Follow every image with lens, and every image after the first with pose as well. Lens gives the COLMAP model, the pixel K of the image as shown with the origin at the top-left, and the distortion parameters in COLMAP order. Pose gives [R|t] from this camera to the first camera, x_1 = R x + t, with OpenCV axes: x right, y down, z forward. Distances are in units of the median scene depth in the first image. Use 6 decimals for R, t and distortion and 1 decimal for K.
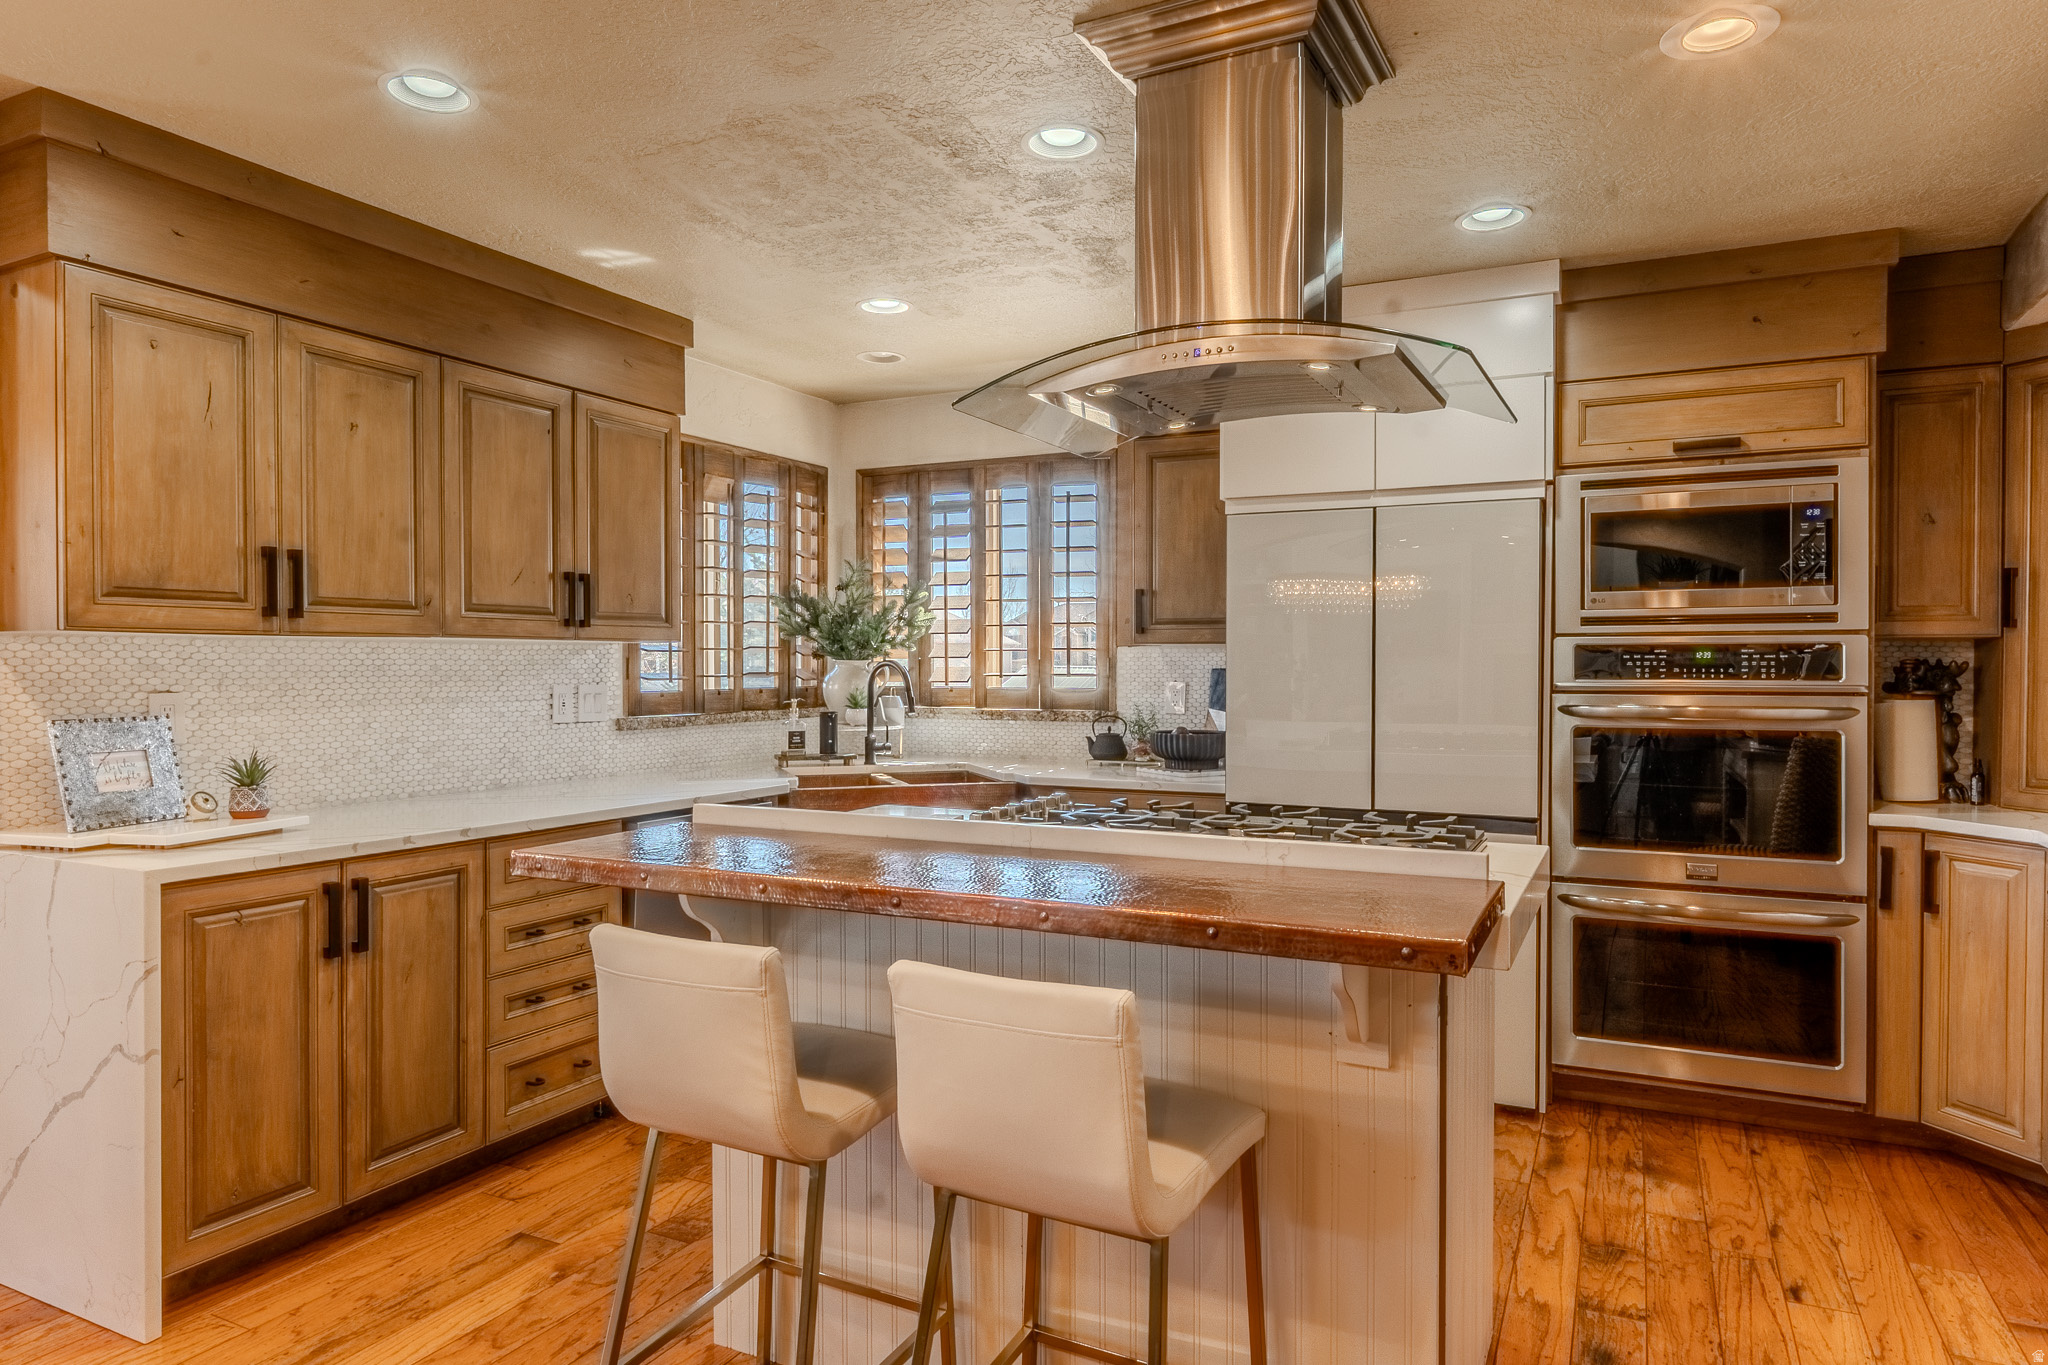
lens RADIAL K [[1239.5, 0, 1033.1], [0, 1239.5, 664.5], [0, 0, 1]] dist [-0.015338, 0.013017]
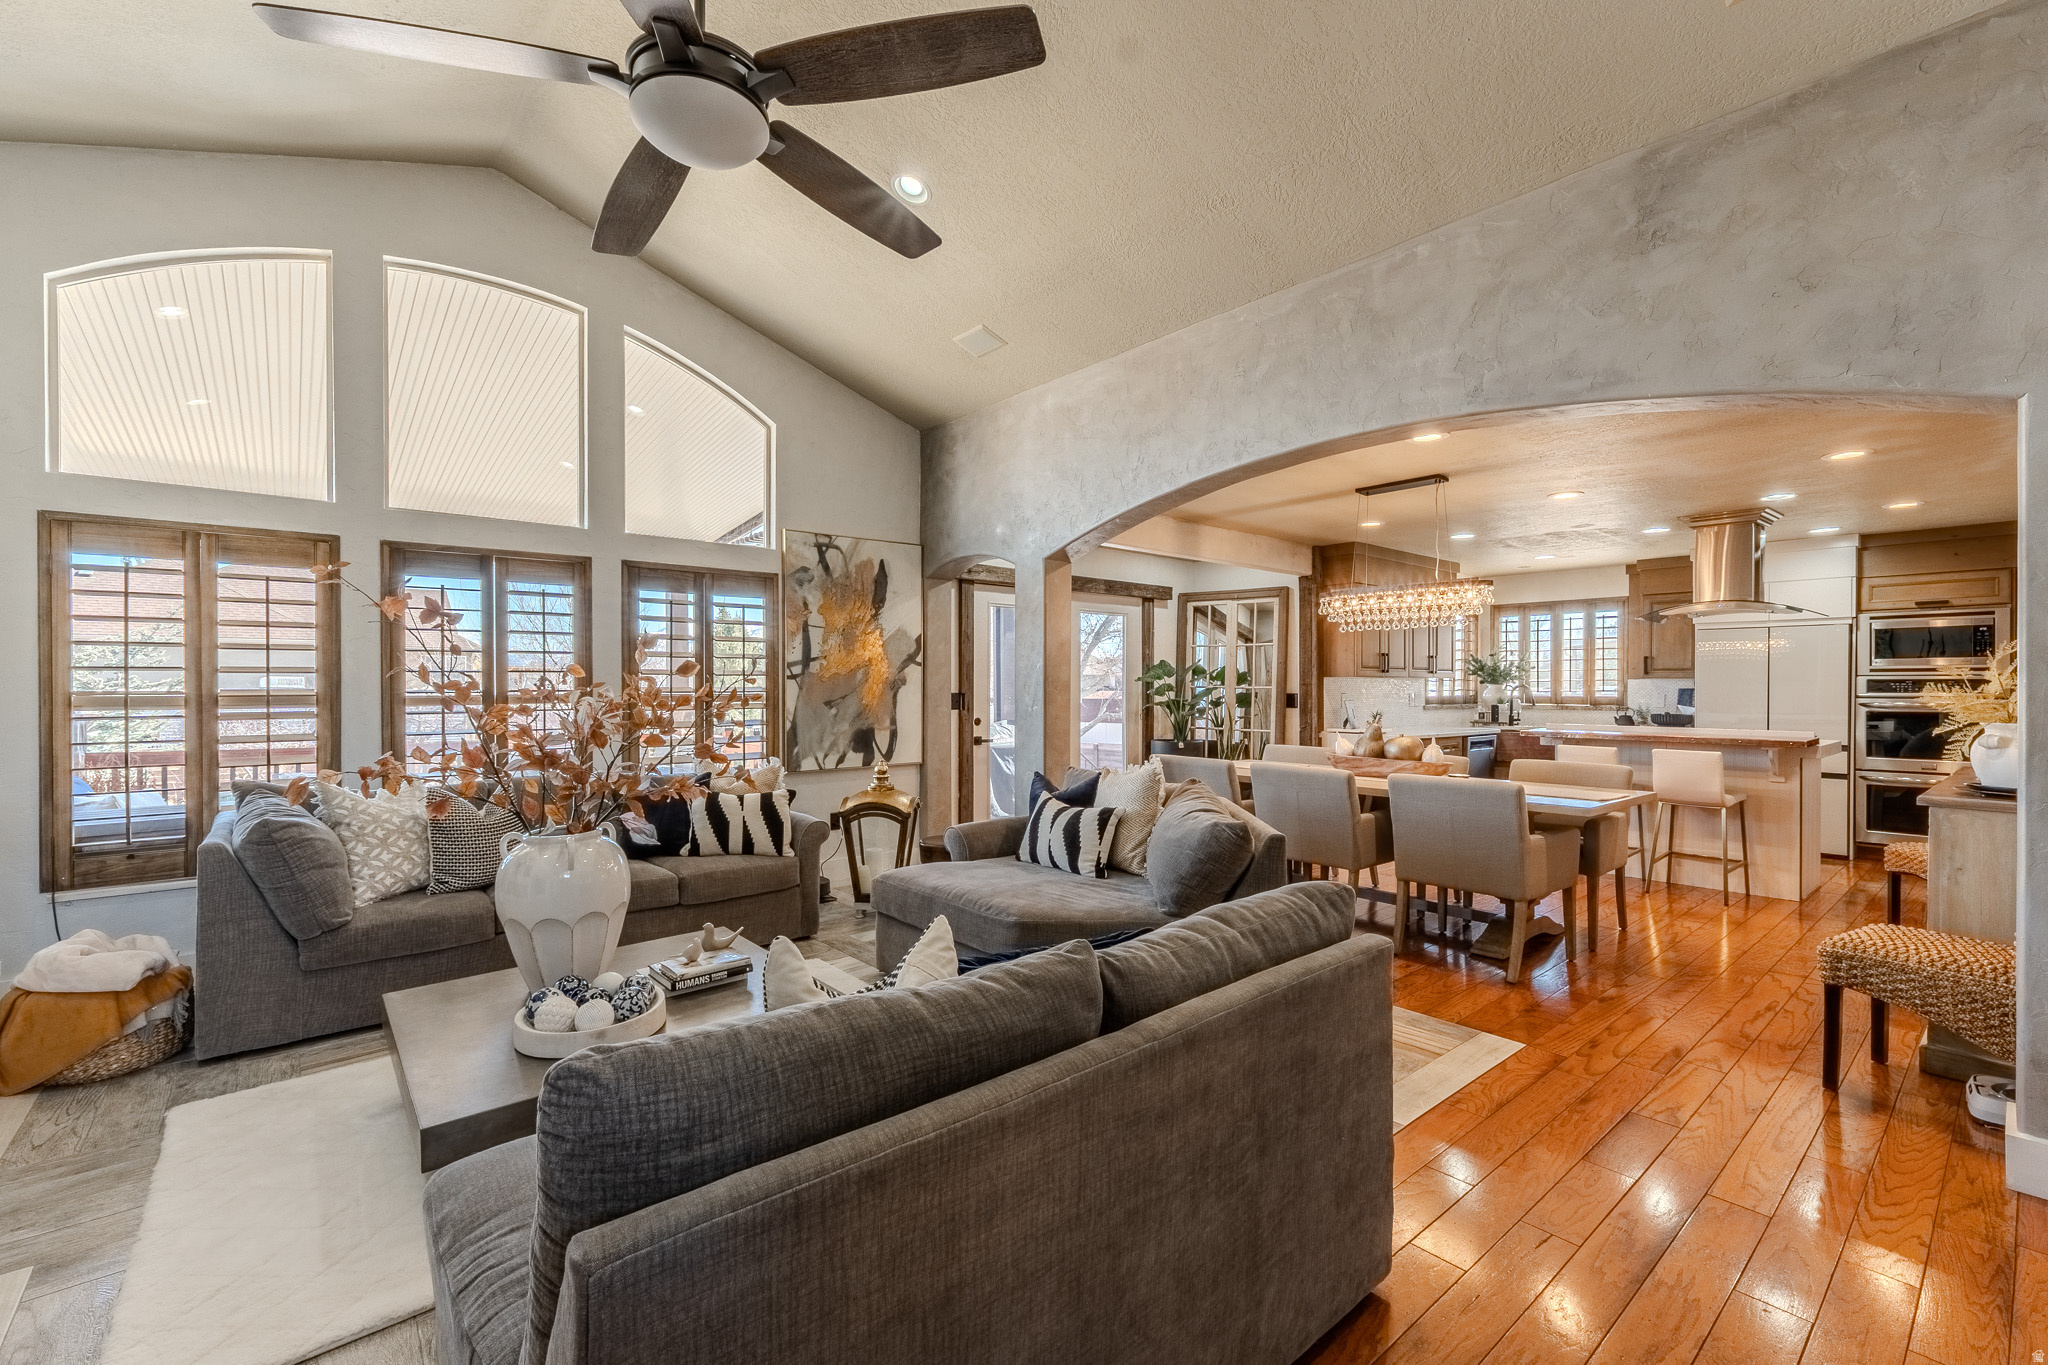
lens RADIAL K [[875.9, 0, 1029.1], [0, 875.9, 686.1], [0, 0, 1]] dist [0.003665, 0.000594]
pose [[0.919207, 0.002526, -0.393767, -0.470506], [-0.002811, 0.999996, -0.000146, 0.003368], [0.393765, 0.001241, 0.919210, -1.445064]]
